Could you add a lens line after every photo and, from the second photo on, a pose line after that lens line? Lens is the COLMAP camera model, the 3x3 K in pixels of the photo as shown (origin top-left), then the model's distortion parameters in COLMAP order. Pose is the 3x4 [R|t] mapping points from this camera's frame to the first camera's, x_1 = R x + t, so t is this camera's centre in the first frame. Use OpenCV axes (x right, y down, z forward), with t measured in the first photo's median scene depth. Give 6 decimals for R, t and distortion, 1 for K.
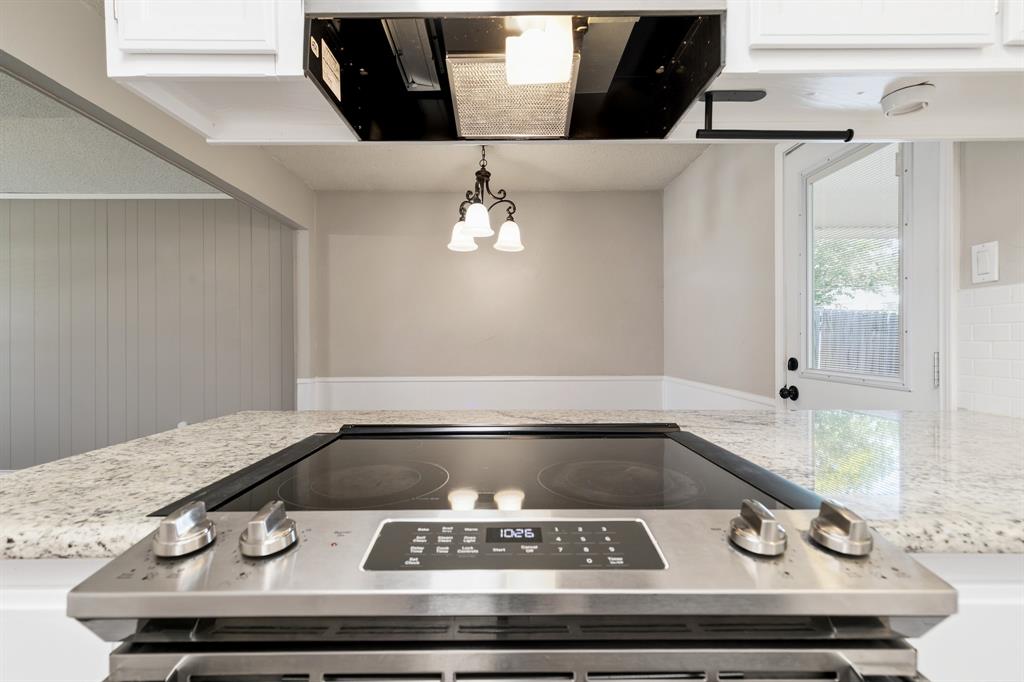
lens RADIAL K [[461.4, 0, 506.8], [0, 461.4, 336.2], [0, 0, 1]] dist [0.005918, 0.000110]
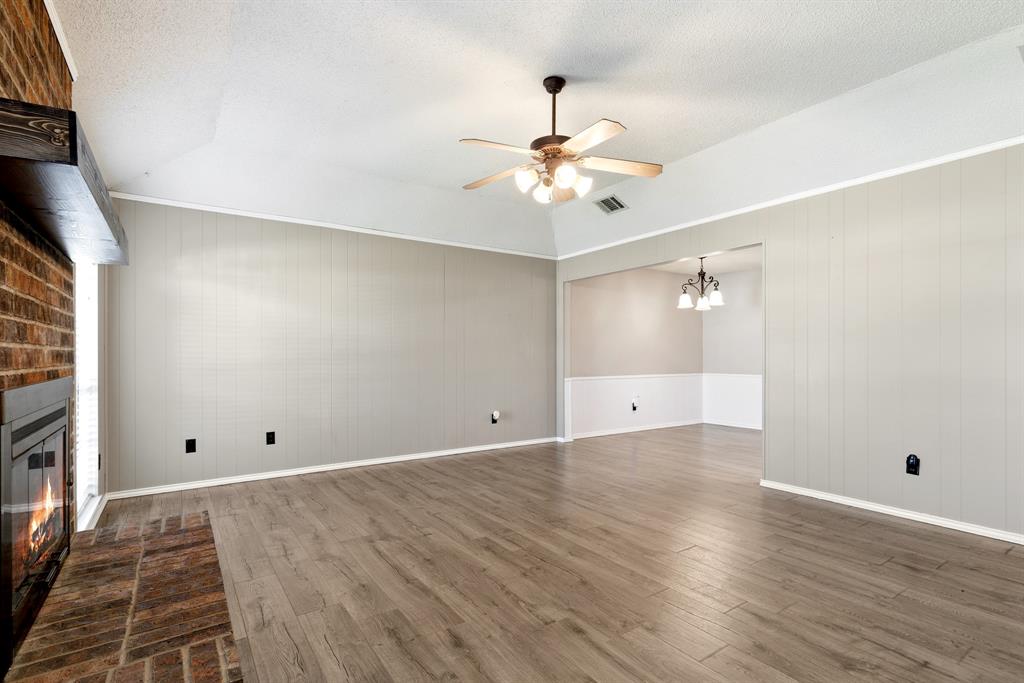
lens RADIAL K [[491.8, 0, 512.3], [0, 491.8, 354.3], [0, 0, 1]] dist [0.012389, -0.001827]
pose [[0.832502, 0.004874, 0.554001, -2.533201], [-0.010506, 0.999920, 0.006991, 0.002346], [-0.553923, -0.011640, 0.832487, -0.462287]]
